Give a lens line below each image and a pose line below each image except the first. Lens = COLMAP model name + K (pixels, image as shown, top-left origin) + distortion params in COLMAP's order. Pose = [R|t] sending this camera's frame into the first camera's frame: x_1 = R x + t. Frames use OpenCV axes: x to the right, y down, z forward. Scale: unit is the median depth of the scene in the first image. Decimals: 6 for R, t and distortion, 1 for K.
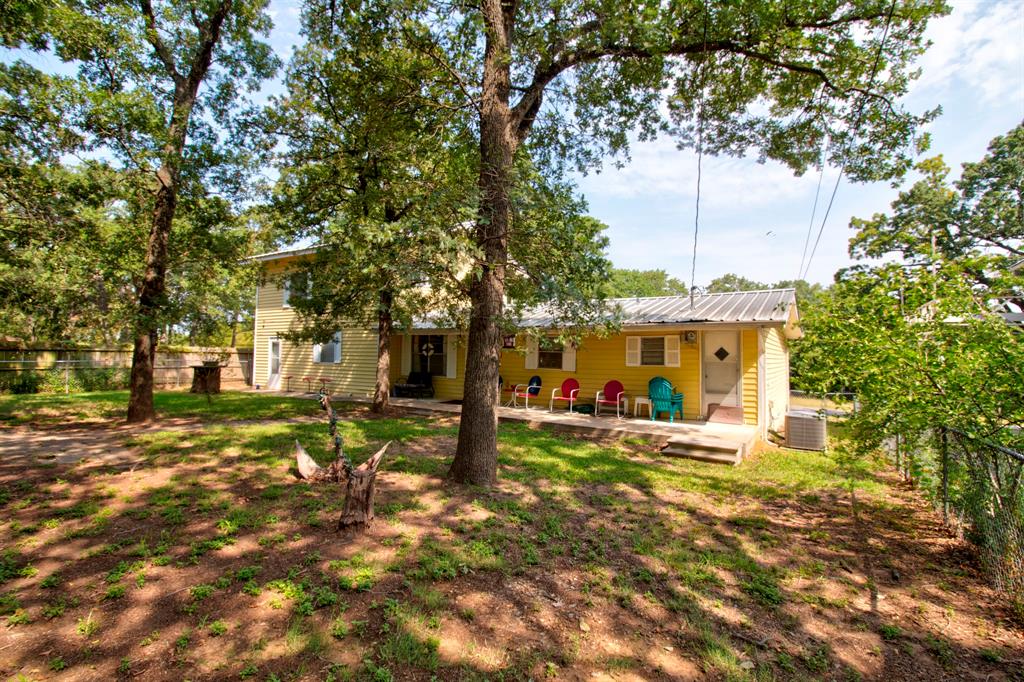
lens RADIAL K [[480.4, 0, 516.8], [0, 480.4, 340.8], [0, 0, 1]] dist [0.001811, -0.011658]
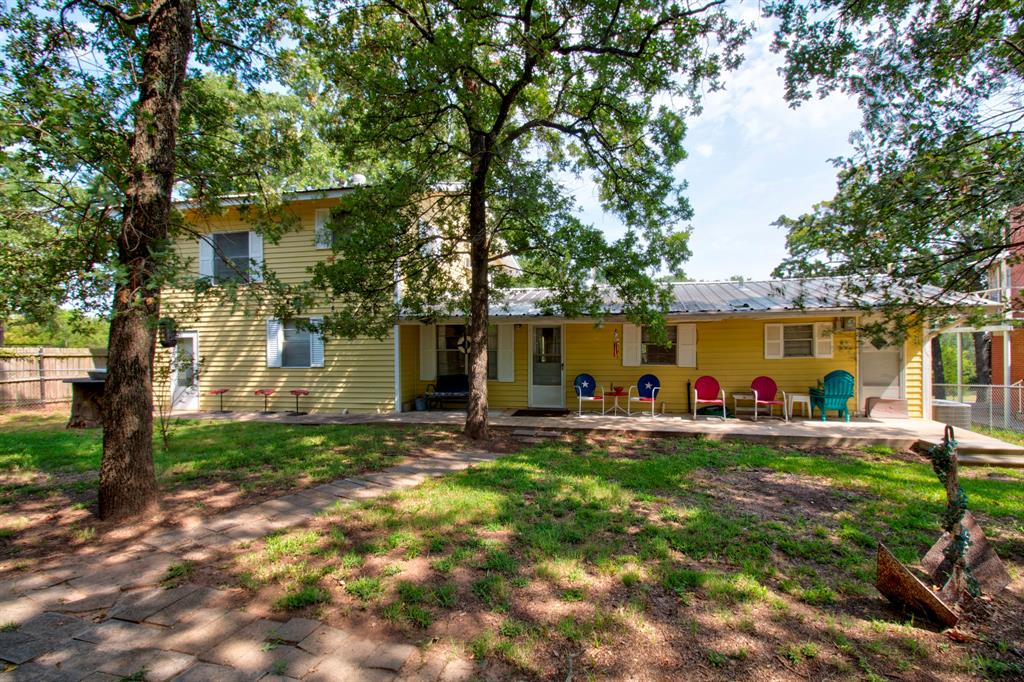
lens RADIAL K [[480.4, 0, 509.6], [0, 480.4, 342.6], [0, 0, 1]] dist [0.001811, -0.011658]
pose [[0.938017, -0.017550, 0.346144, -0.503077], [0.012196, 0.999770, 0.017639, 0.003265], [-0.346374, -0.012325, 0.938016, 0.362812]]
